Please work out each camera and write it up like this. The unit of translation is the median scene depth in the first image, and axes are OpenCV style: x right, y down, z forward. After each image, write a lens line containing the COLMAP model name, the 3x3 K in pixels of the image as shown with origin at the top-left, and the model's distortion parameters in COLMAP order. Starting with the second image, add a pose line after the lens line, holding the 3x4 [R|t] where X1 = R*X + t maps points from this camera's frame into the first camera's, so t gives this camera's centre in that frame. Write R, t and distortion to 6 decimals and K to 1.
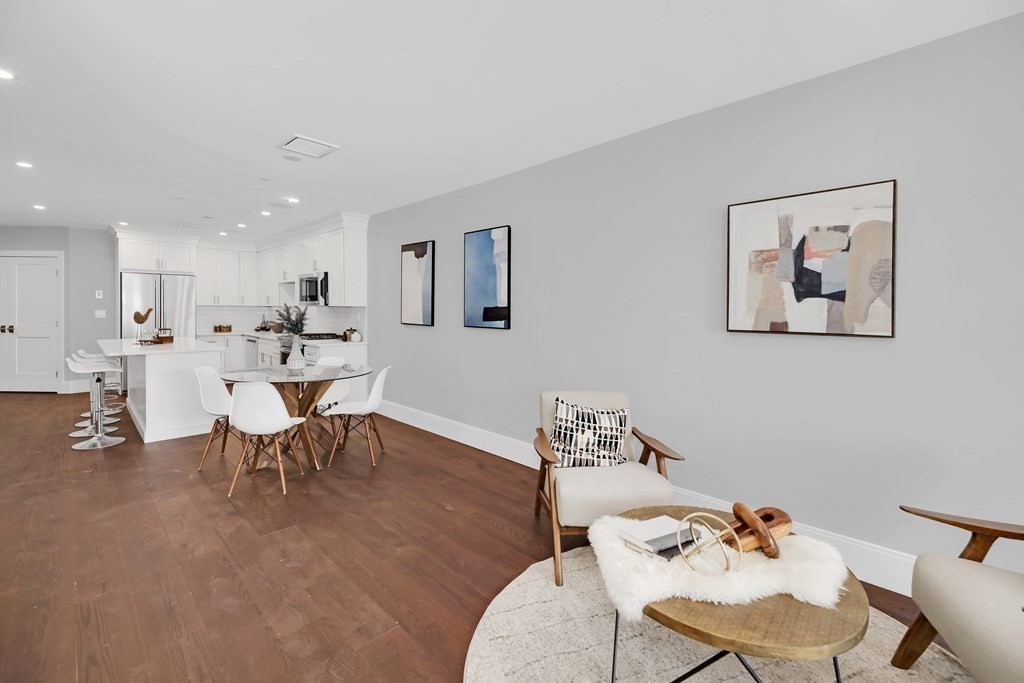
lens RADIAL K [[438.8, 0, 524.4], [0, 438.8, 312.9], [0, 0, 1]] dist [-0.000858, -0.002451]
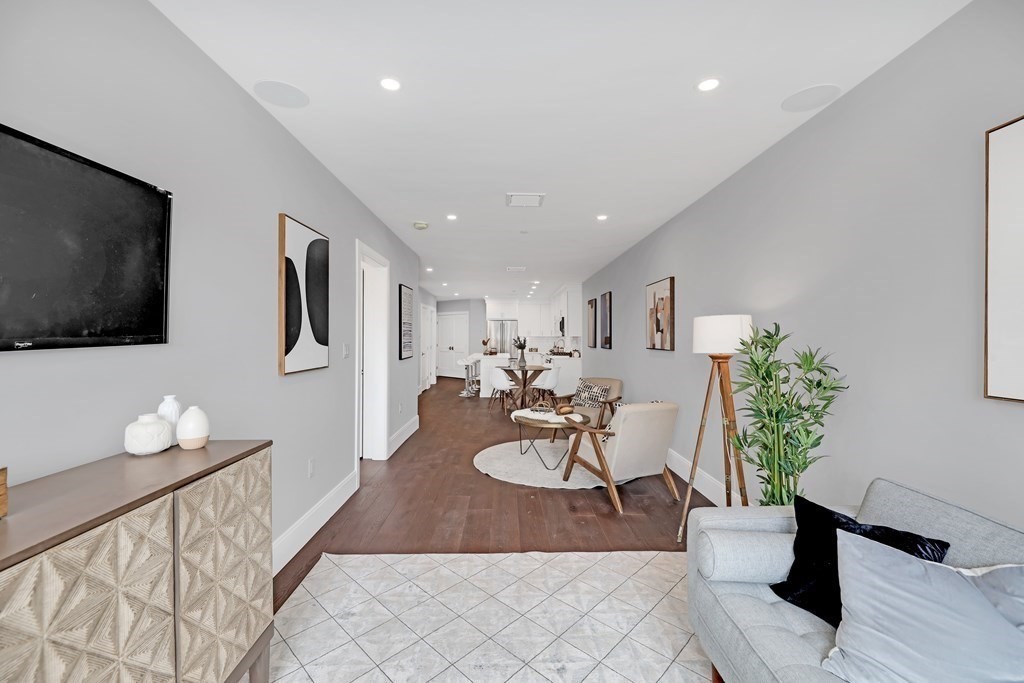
lens RADIAL K [[438.8, 0, 511.3], [0, 438.8, 339.3], [0, 0, 1]] dist [-0.000858, -0.002451]
pose [[0.706545, -0.005109, -0.707649, 0.643254], [0.003000, 0.999987, -0.004225, 0.002295], [0.707661, 0.000863, 0.706551, -0.379331]]
